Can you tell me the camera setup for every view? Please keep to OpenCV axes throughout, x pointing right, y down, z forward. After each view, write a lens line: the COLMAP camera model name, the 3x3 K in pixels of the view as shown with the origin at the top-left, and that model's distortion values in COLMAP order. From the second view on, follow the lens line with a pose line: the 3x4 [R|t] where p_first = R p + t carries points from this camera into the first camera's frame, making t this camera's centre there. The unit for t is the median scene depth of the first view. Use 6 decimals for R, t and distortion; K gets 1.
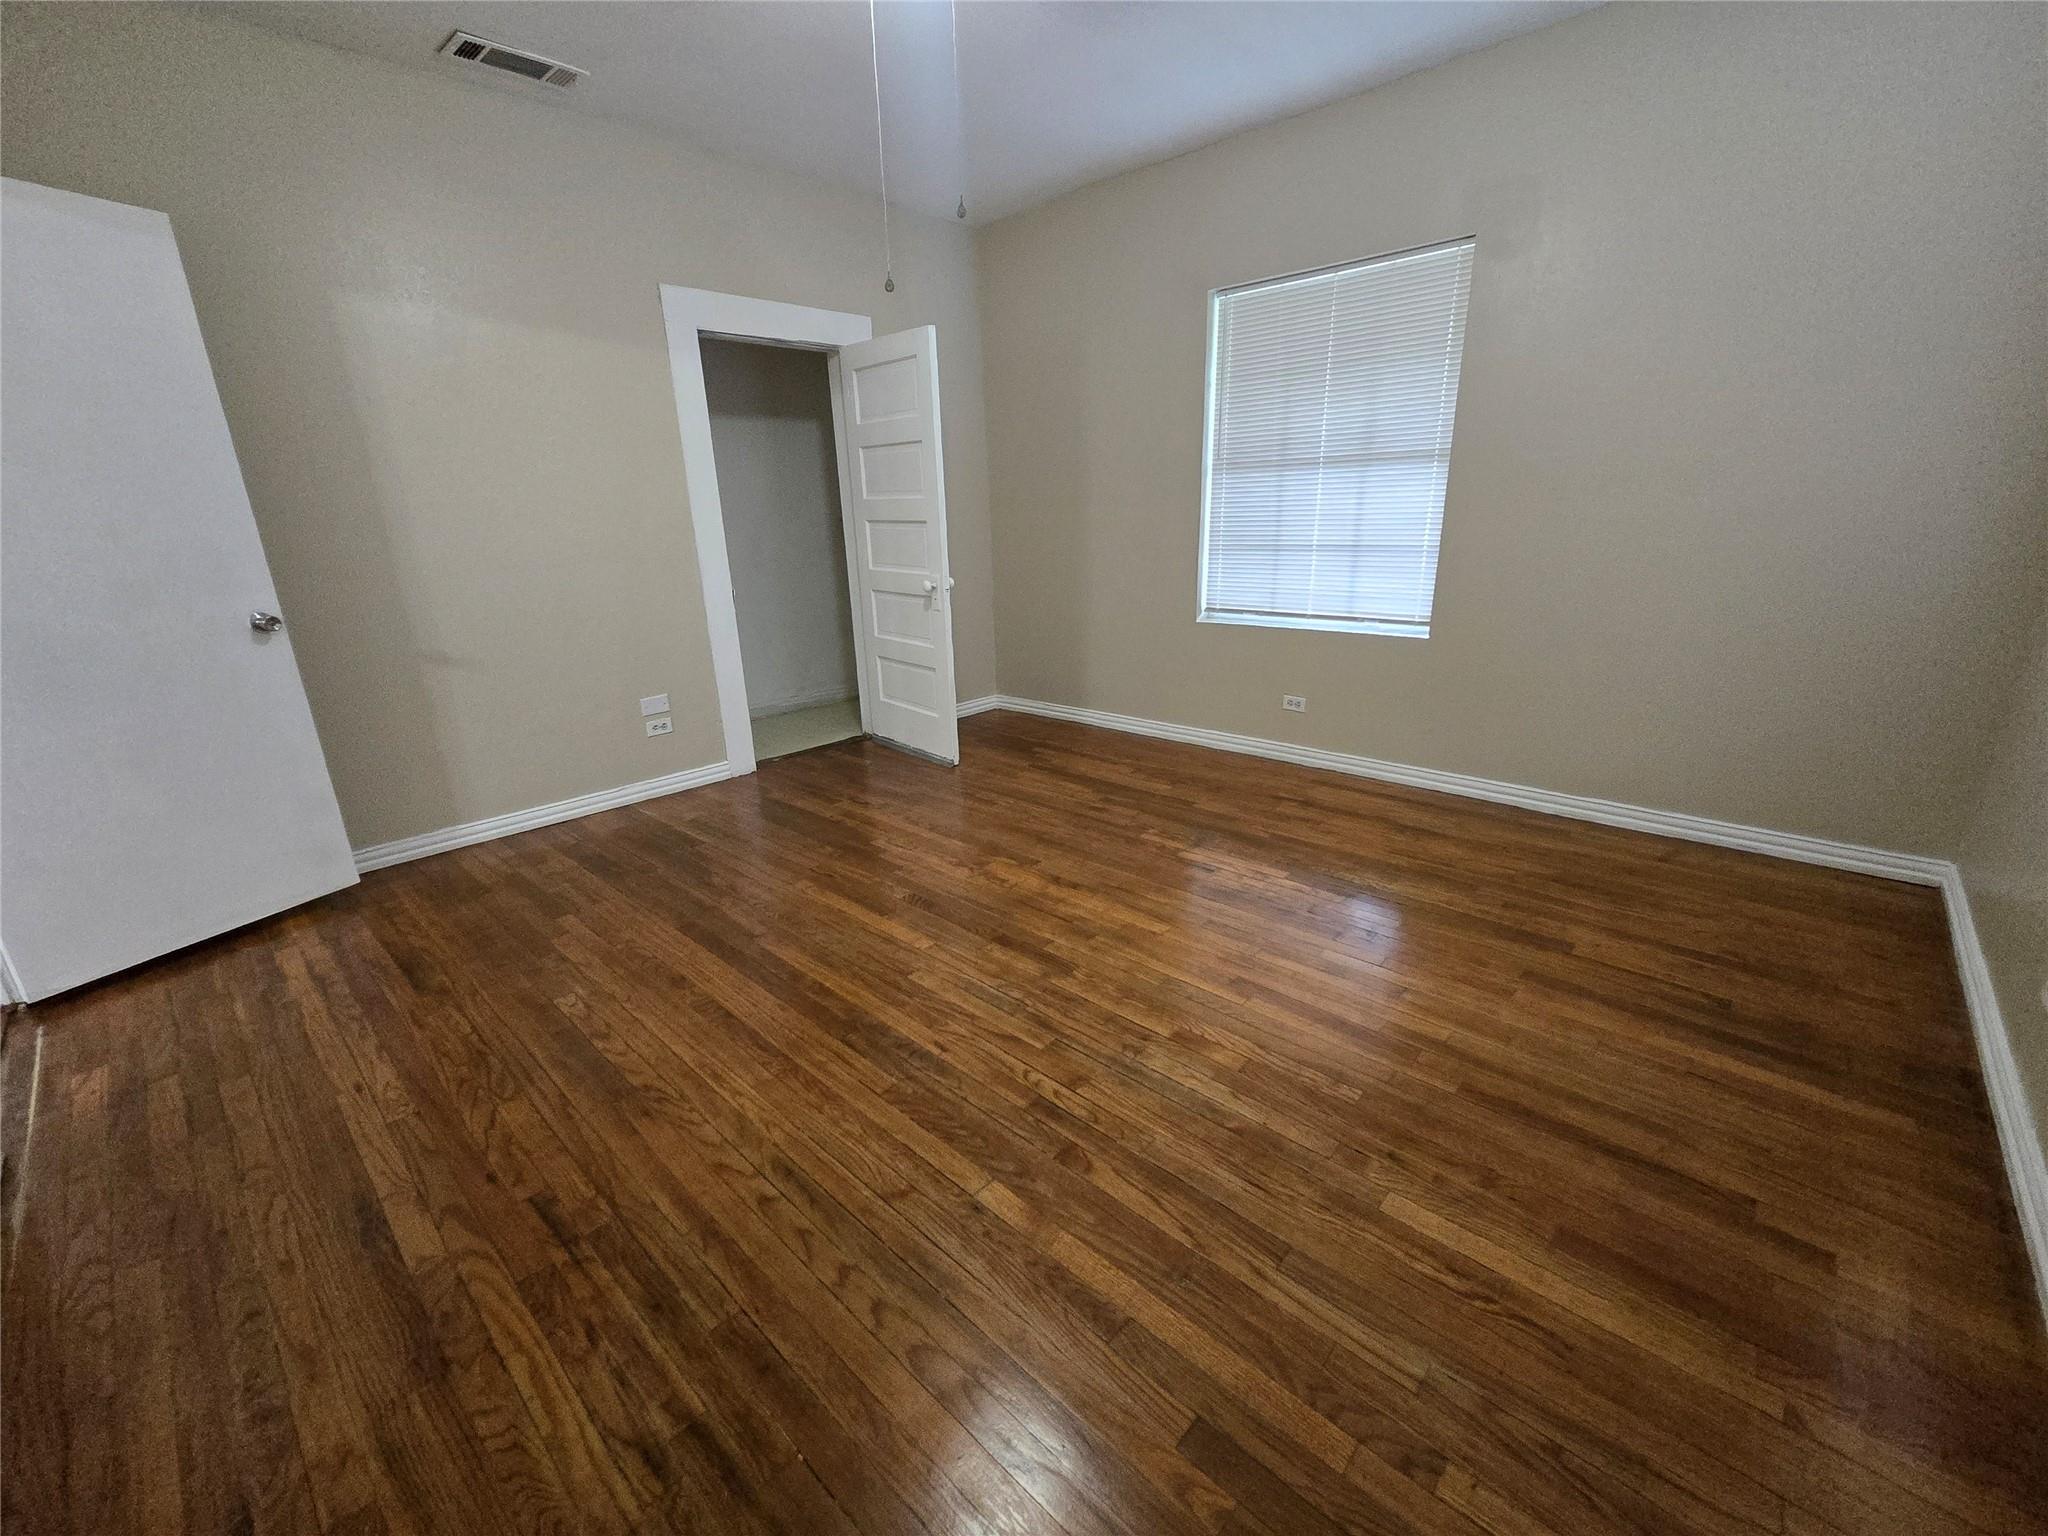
lens RADIAL K [[829.7, 0, 1037.0], [0, 829.7, 760.9], [0, 0, 1]] dist [-0.001836, -0.001583]
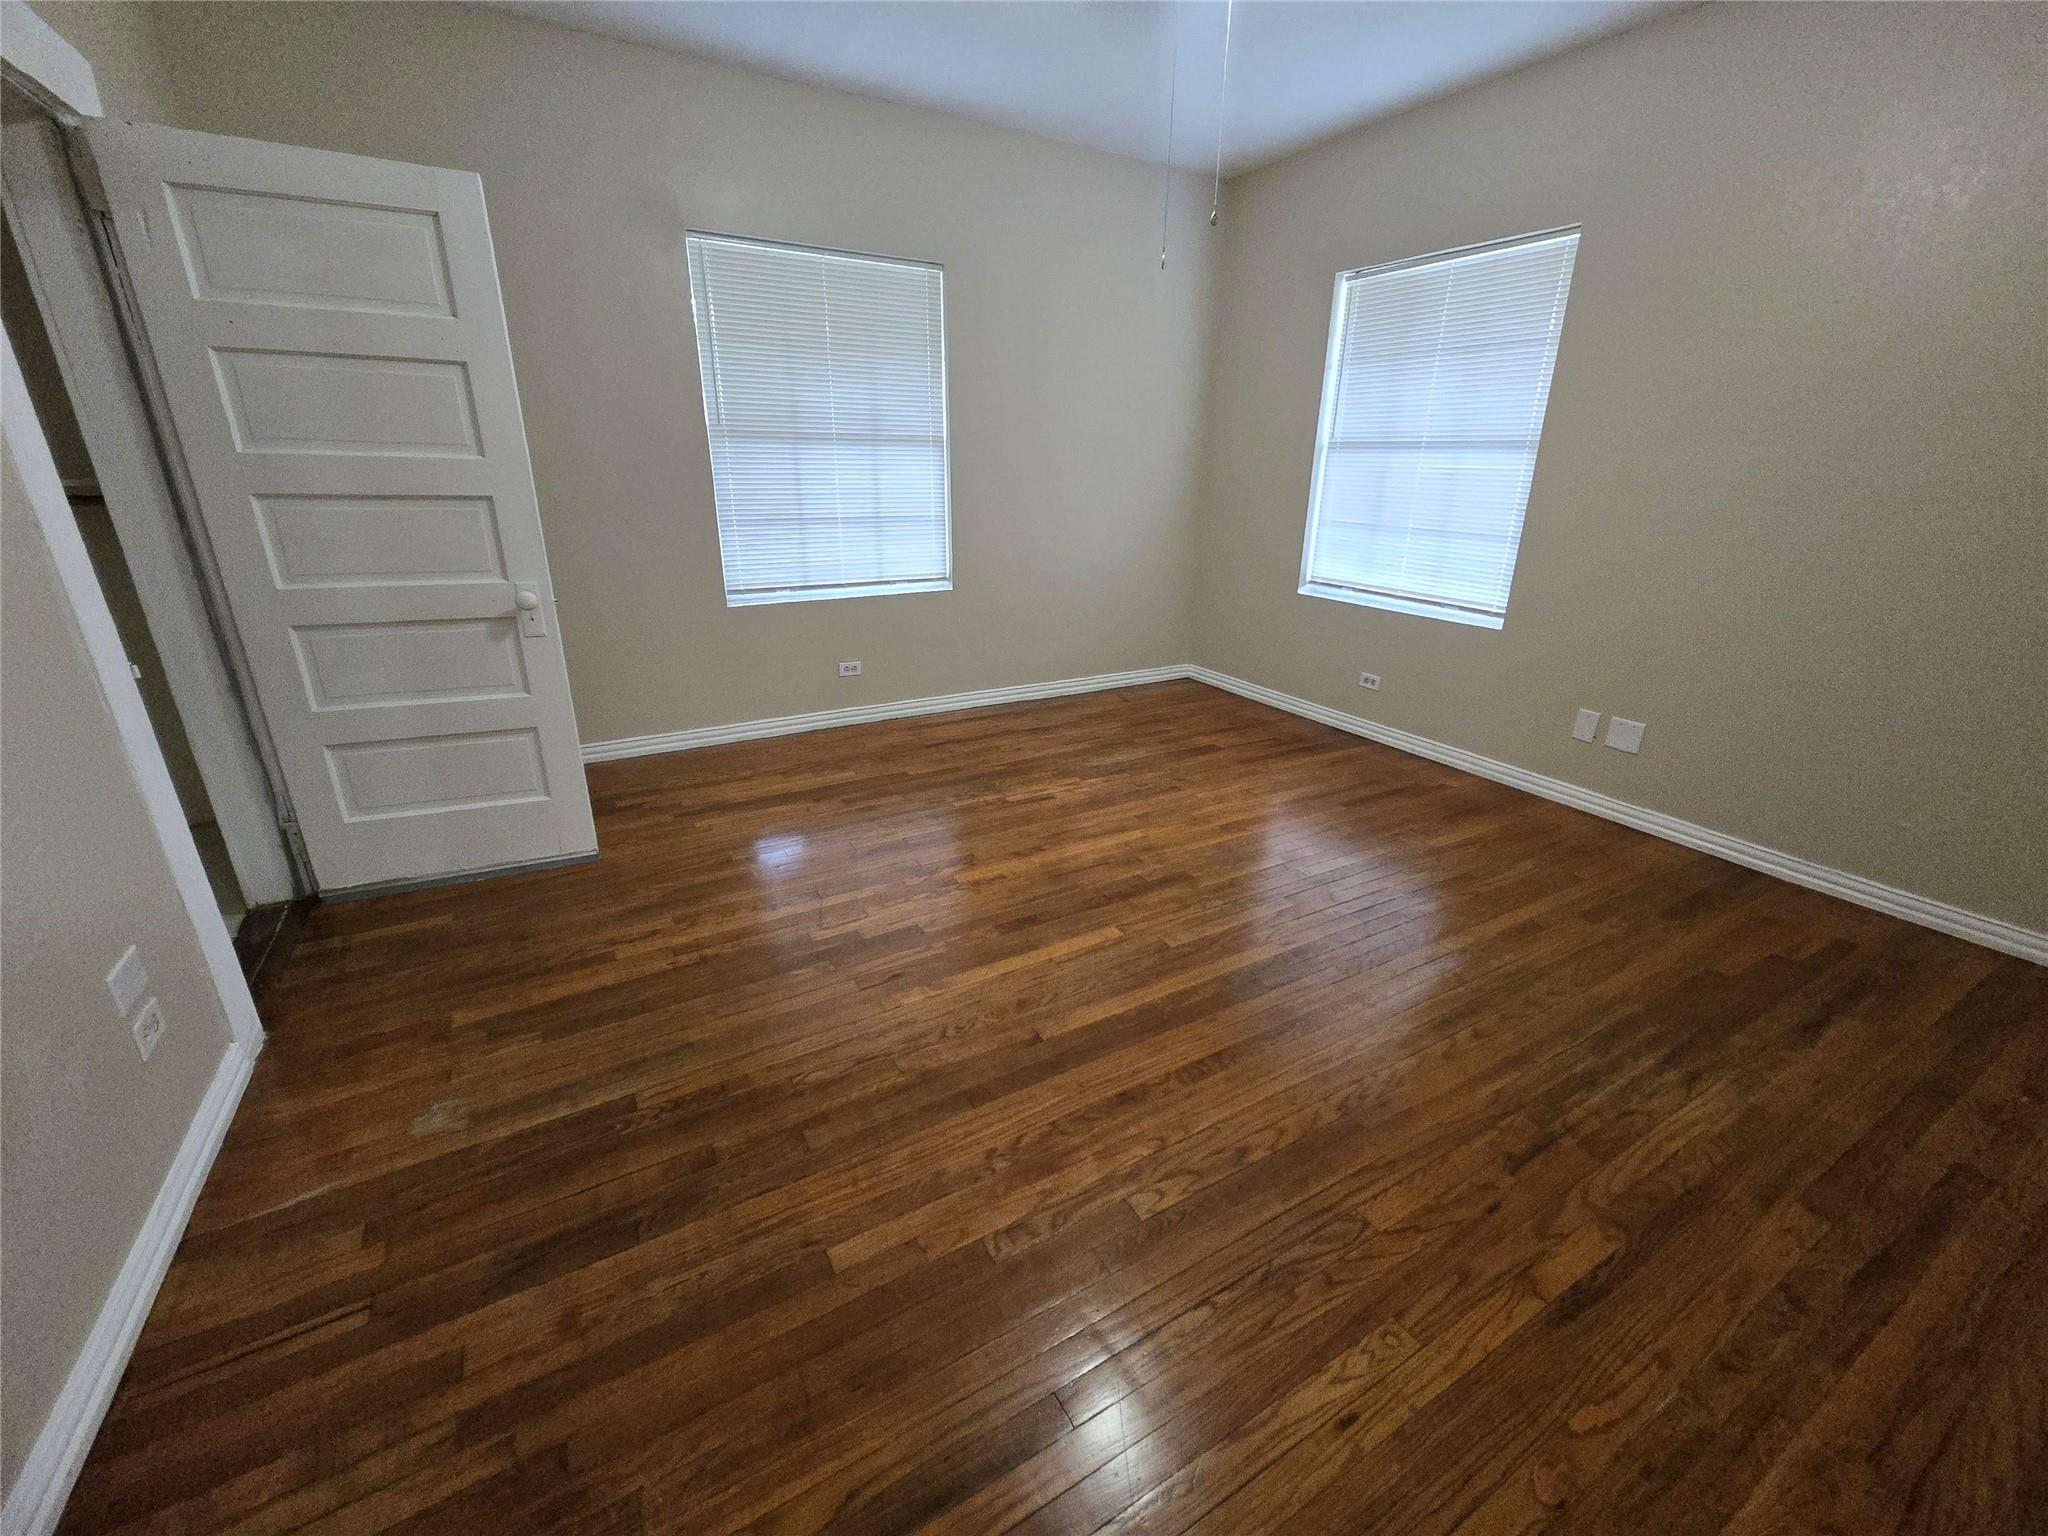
lens RADIAL K [[829.7, 0, 1020.2], [0, 829.7, 772.4], [0, 0, 1]] dist [-0.001836, -0.001583]
pose [[0.306541, -0.307537, 0.900807, -0.849481], [0.257270, 0.937914, 0.232658, -0.186022], [-0.916431, 0.160431, 0.366629, 0.590381]]
